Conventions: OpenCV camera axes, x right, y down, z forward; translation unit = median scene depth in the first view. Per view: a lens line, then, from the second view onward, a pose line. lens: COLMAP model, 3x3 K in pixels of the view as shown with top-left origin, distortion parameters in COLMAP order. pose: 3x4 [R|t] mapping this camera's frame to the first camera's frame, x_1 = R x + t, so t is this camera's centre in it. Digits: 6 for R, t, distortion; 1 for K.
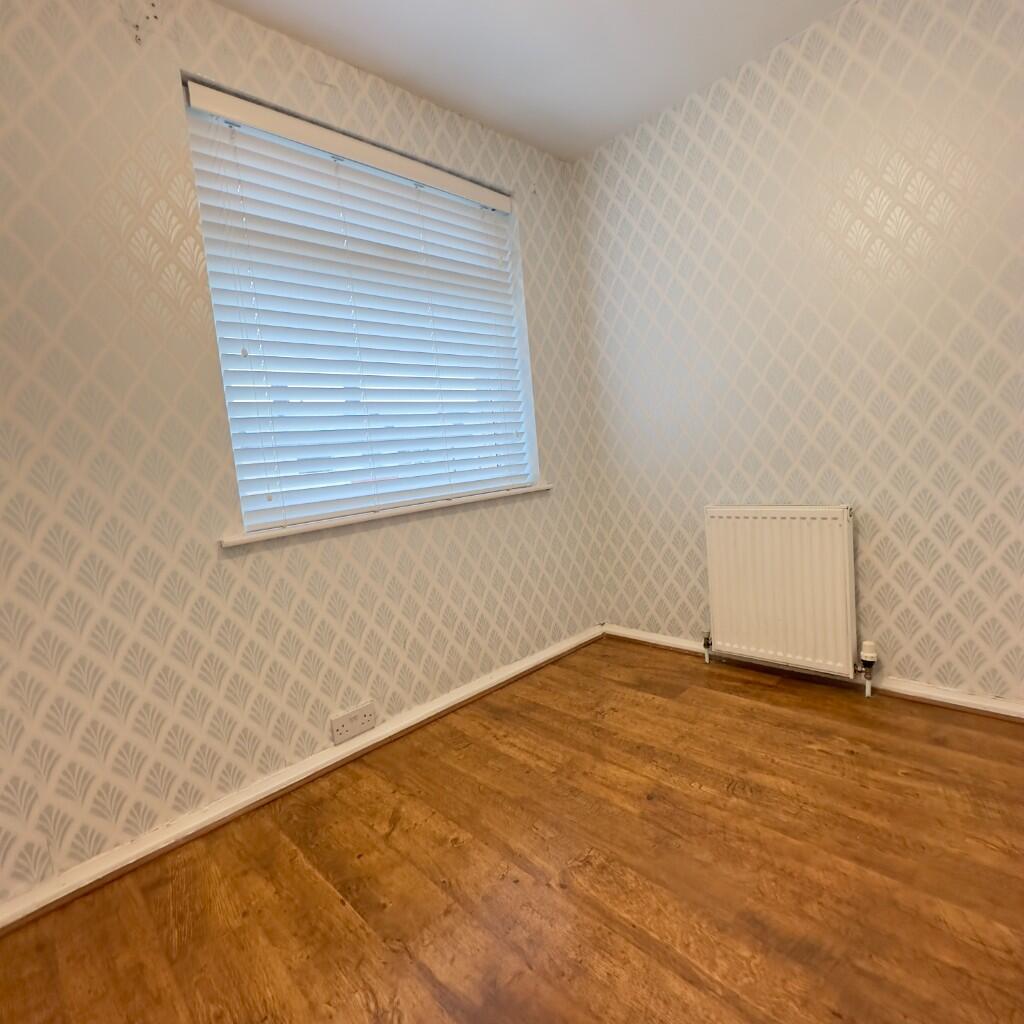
lens RADIAL K [[543.0, 0, 513.0], [0, 543.0, 512.1], [0, 0, 1]] dist [-0.002357, 0.000252]
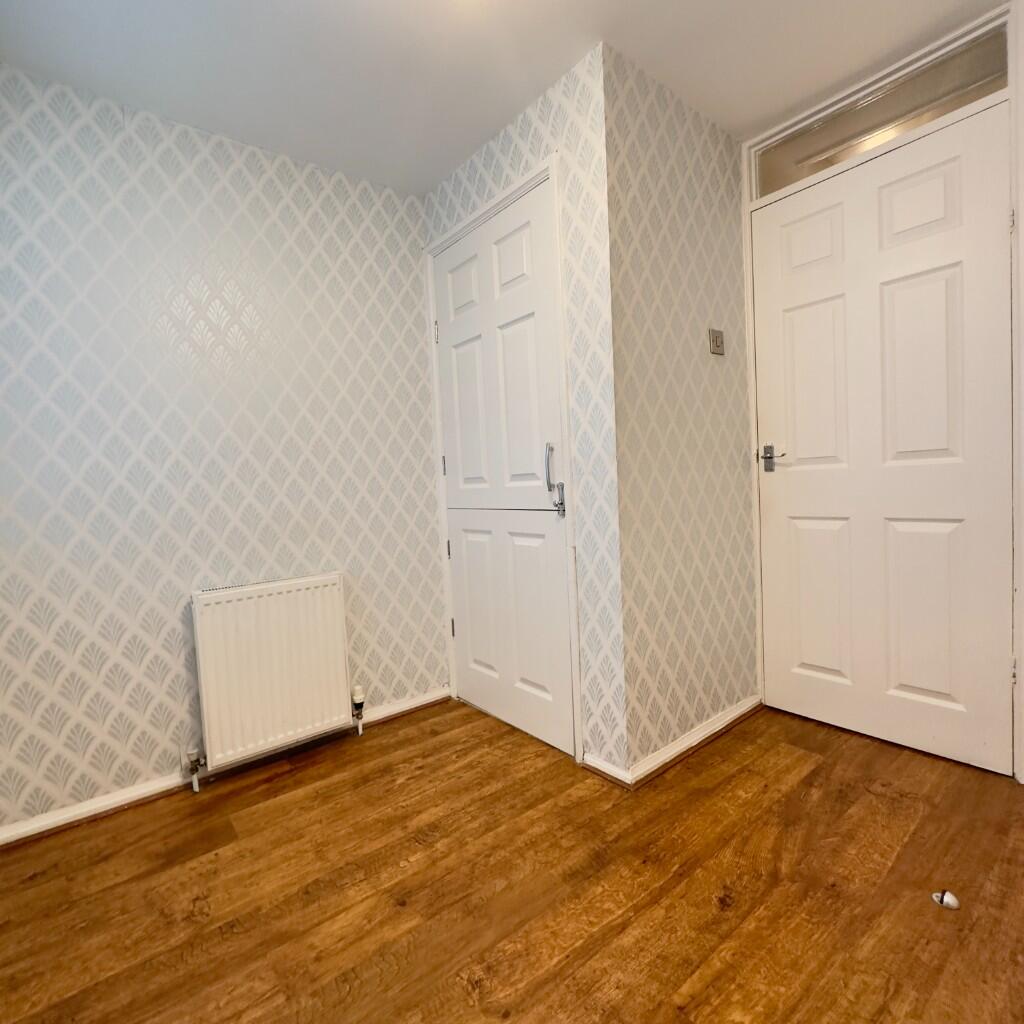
lens RADIAL K [[543.0, 0, 513.1], [0, 543.0, 510.8], [0, 0, 1]] dist [-0.002357, 0.000252]
pose [[0.099640, 0.040829, 0.994185, -0.585341], [0.141480, 0.988425, -0.054772, -0.028767], [-0.984914, 0.146115, 0.092710, 0.599375]]
